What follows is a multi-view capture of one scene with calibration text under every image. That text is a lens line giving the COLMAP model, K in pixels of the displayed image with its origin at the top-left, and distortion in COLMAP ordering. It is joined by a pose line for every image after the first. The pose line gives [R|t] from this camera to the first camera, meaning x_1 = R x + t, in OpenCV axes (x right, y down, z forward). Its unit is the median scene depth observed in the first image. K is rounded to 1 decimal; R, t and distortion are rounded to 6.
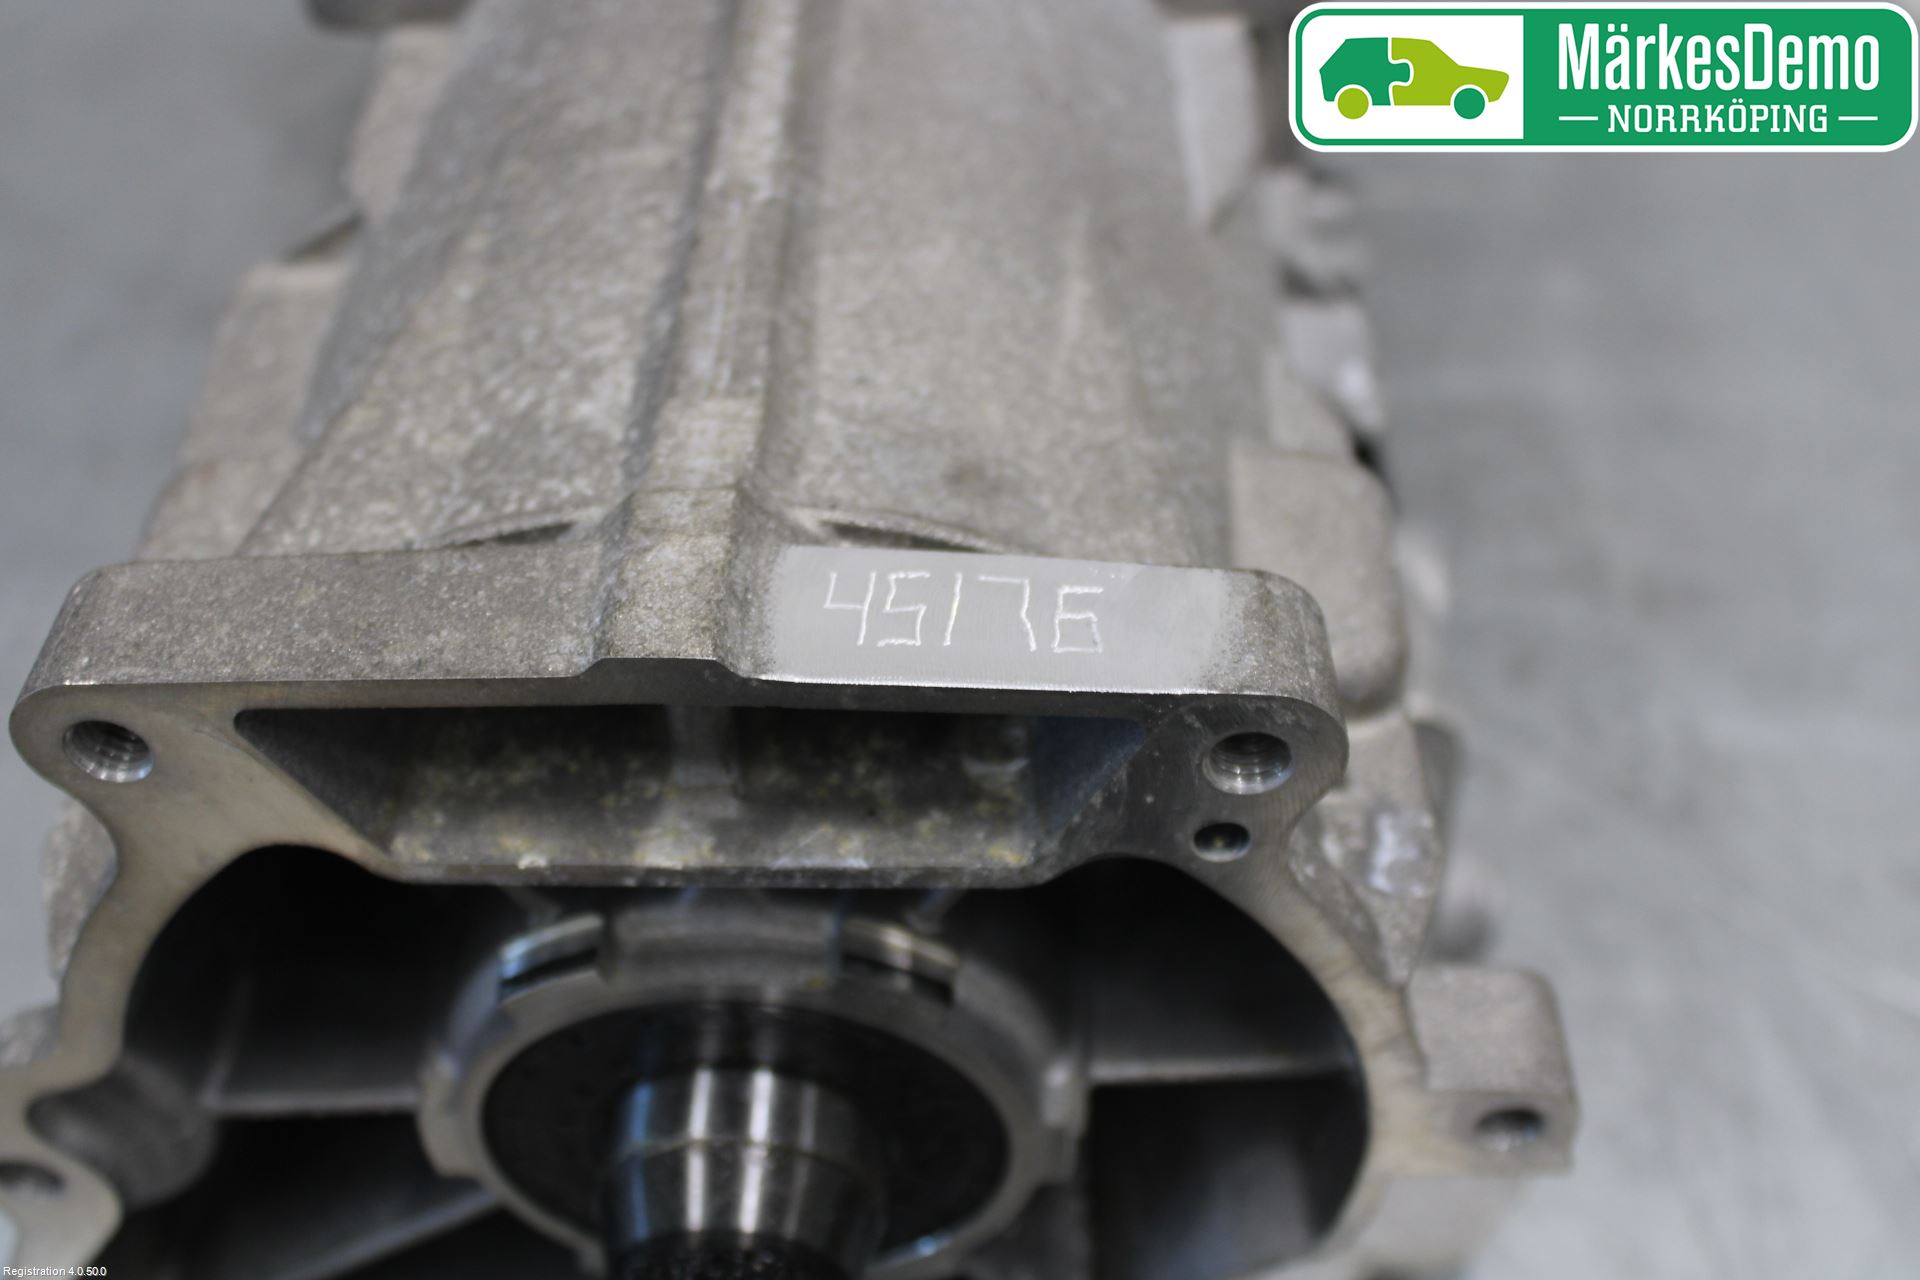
lens RADIAL K [[2201.1, 0, 960.0], [0, 2201.1, 640.0], [0, 0, 1]] dist [-0.185209, 0.312983]
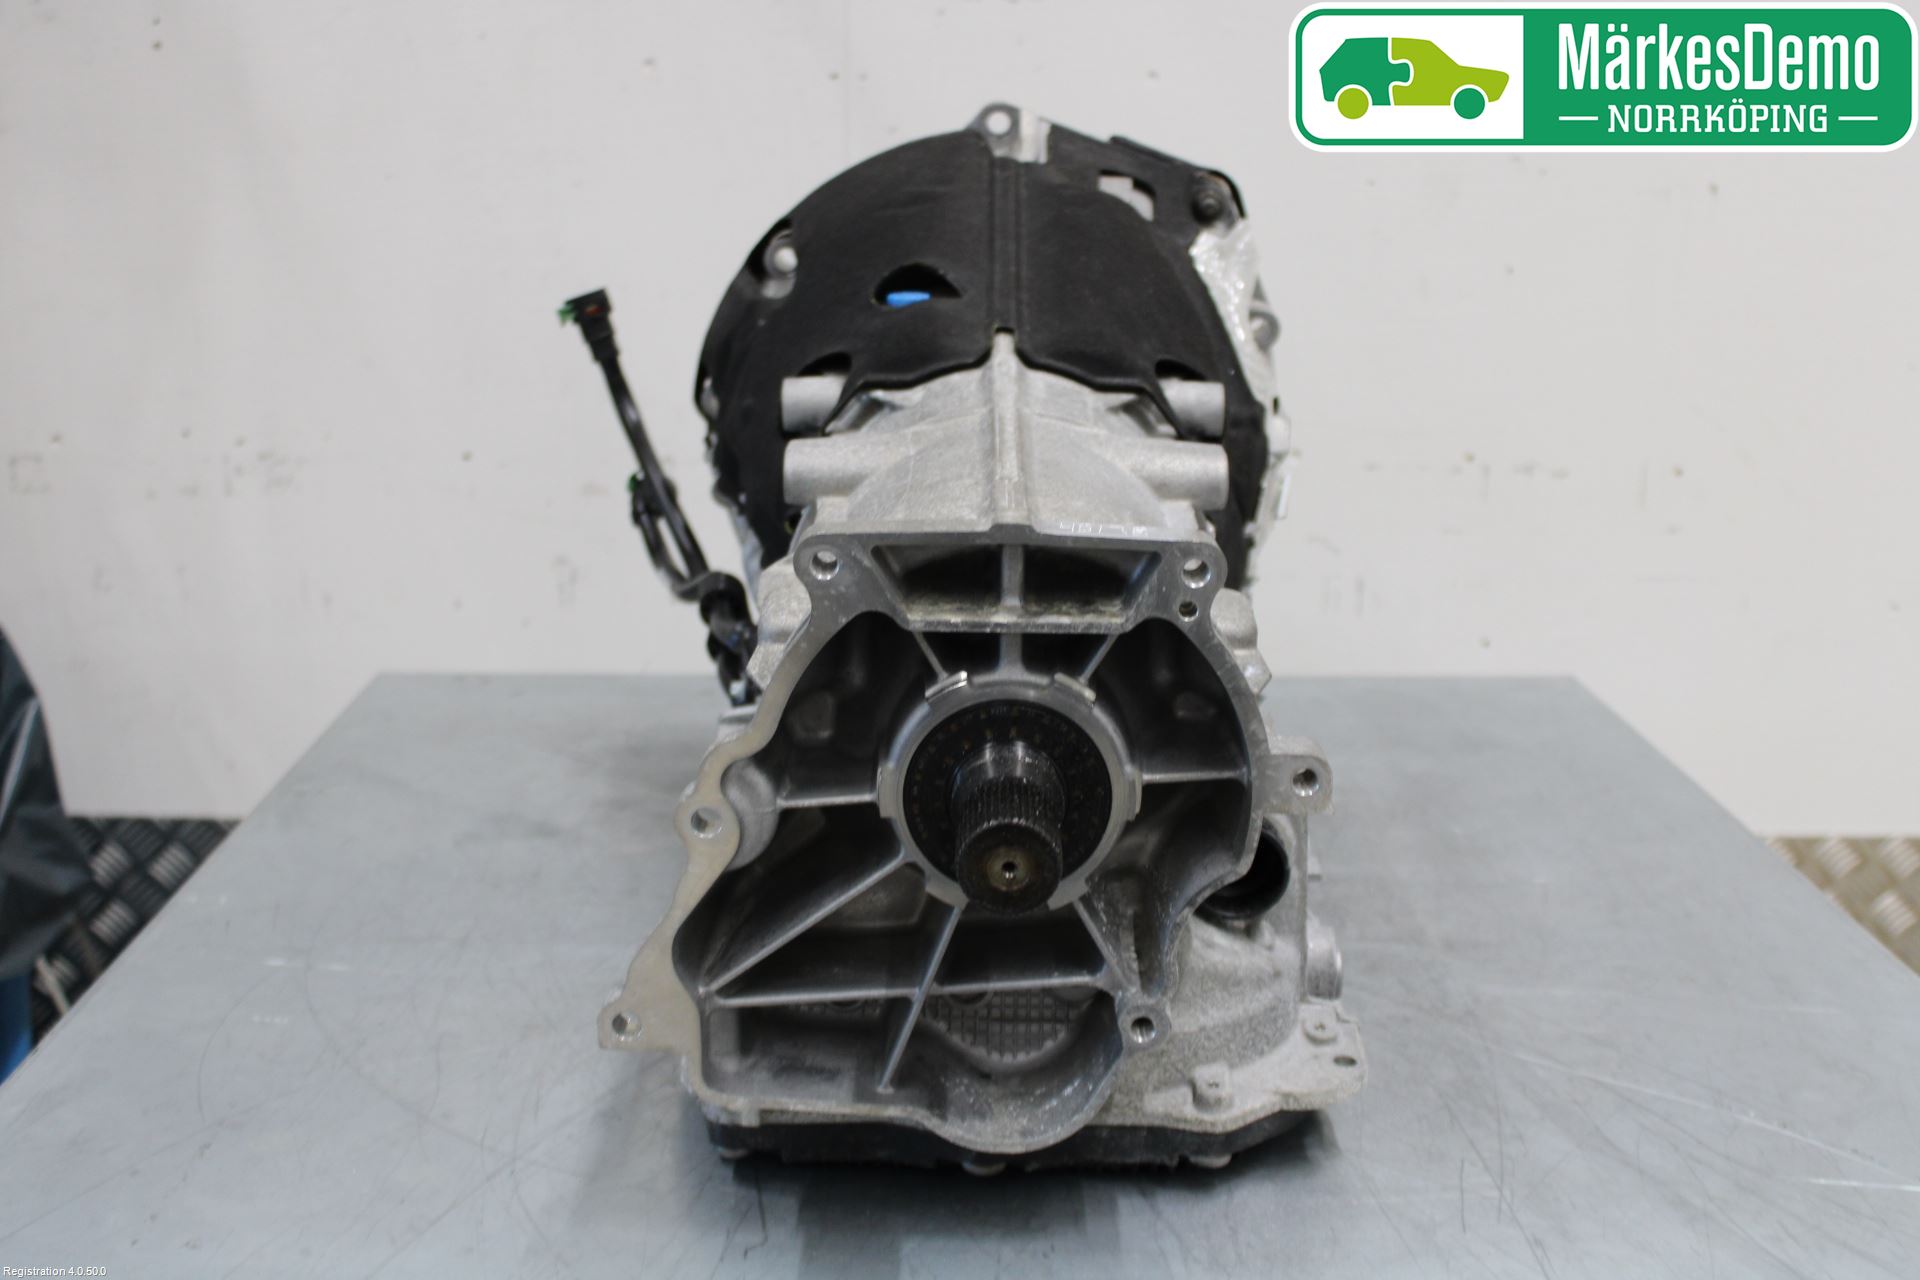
lens RADIAL K [[2201.1, 0, 960.0], [0, 2201.1, 640.0], [0, 0, 1]] dist [-0.185209, 0.312983]
pose [[0.999836, 0.016508, 0.007400, -0.208980], [-0.011108, 0.883081, -0.469088, 1.499043], [-0.014278, 0.468929, 0.883120, -1.585984]]
